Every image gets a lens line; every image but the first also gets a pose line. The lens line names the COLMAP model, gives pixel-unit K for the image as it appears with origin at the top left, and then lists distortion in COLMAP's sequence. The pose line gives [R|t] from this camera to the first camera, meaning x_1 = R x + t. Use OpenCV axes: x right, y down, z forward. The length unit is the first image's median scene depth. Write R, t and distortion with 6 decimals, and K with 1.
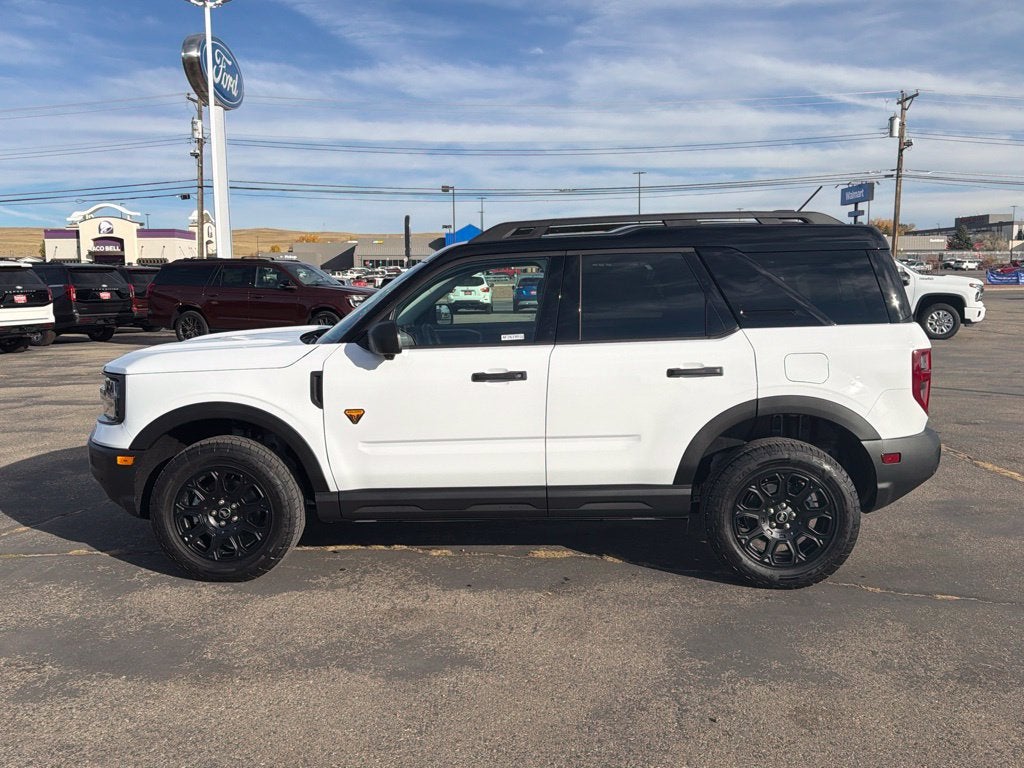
lens RADIAL K [[918.3, 0, 512.0], [0, 918.3, 384.0], [0, 0, 1]] dist [0.109404, -0.193888]
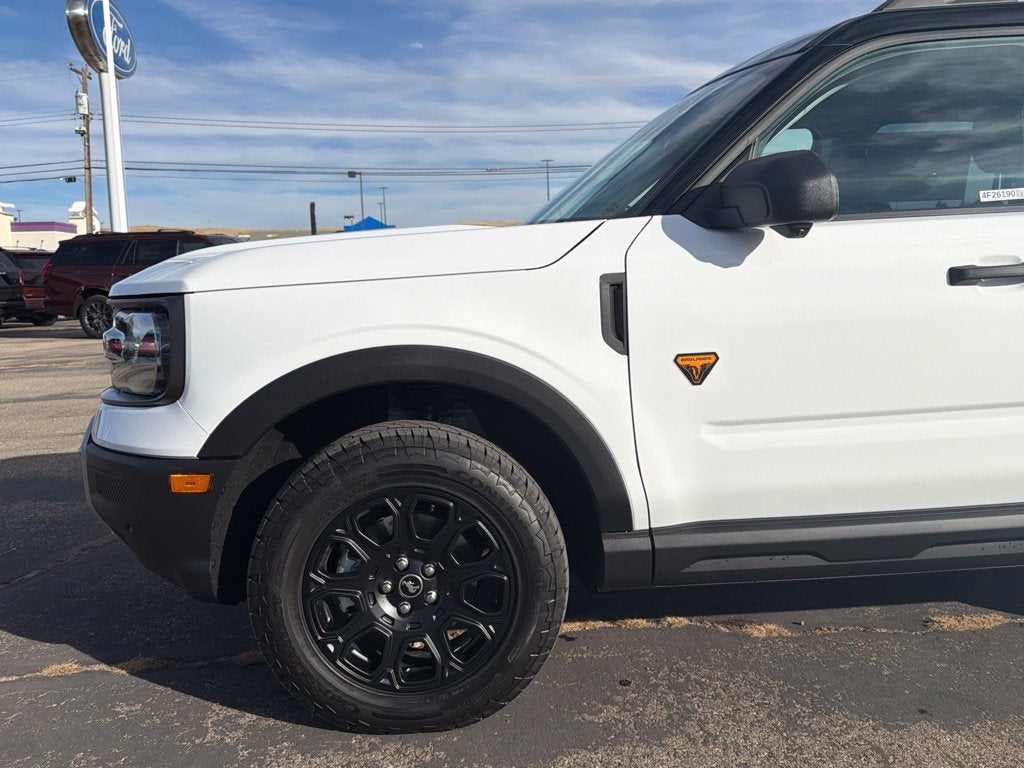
lens RADIAL K [[918.3, 0, 512.0], [0, 918.3, 384.0], [0, 0, 1]] dist [0.109404, -0.193888]
pose [[0.993410, -0.032630, 0.109876, -0.298896], [0.032074, 0.999462, 0.006821, 0.034928], [-0.110039, -0.003252, 0.993922, 0.518397]]
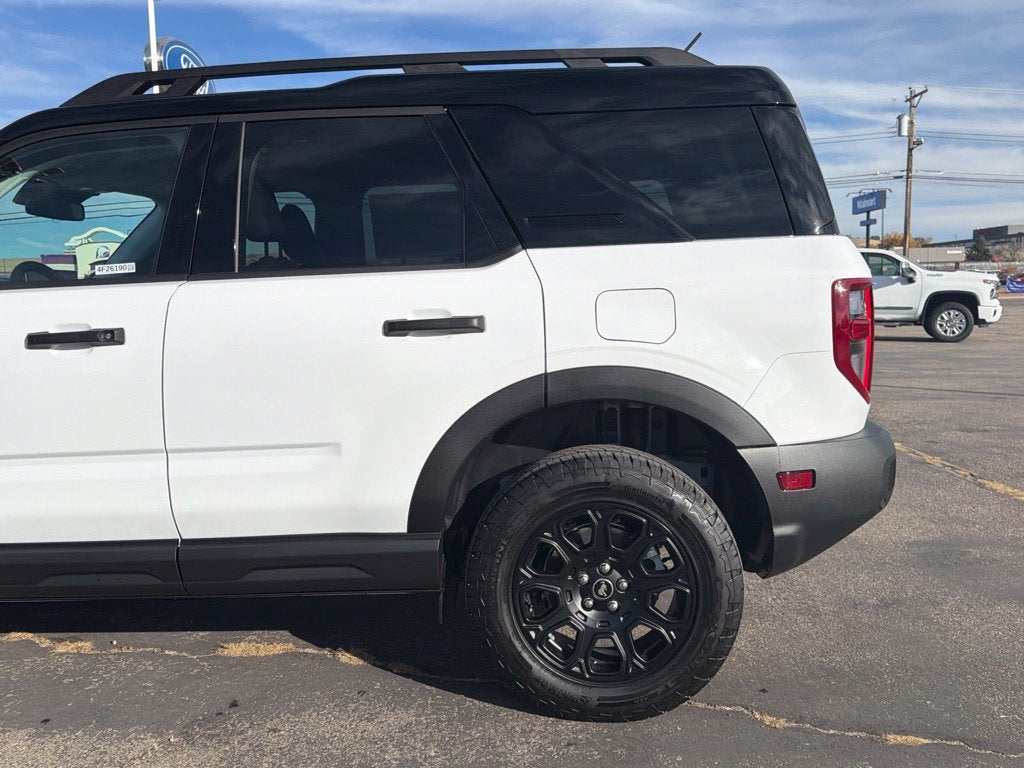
lens RADIAL K [[918.3, 0, 512.0], [0, 918.3, 384.0], [0, 0, 1]] dist [0.109404, -0.193888]
pose [[0.999719, -0.013285, -0.019609, 0.238114], [0.012831, 0.999652, -0.023067, 0.032328], [0.019909, 0.022809, 0.999542, 0.428133]]
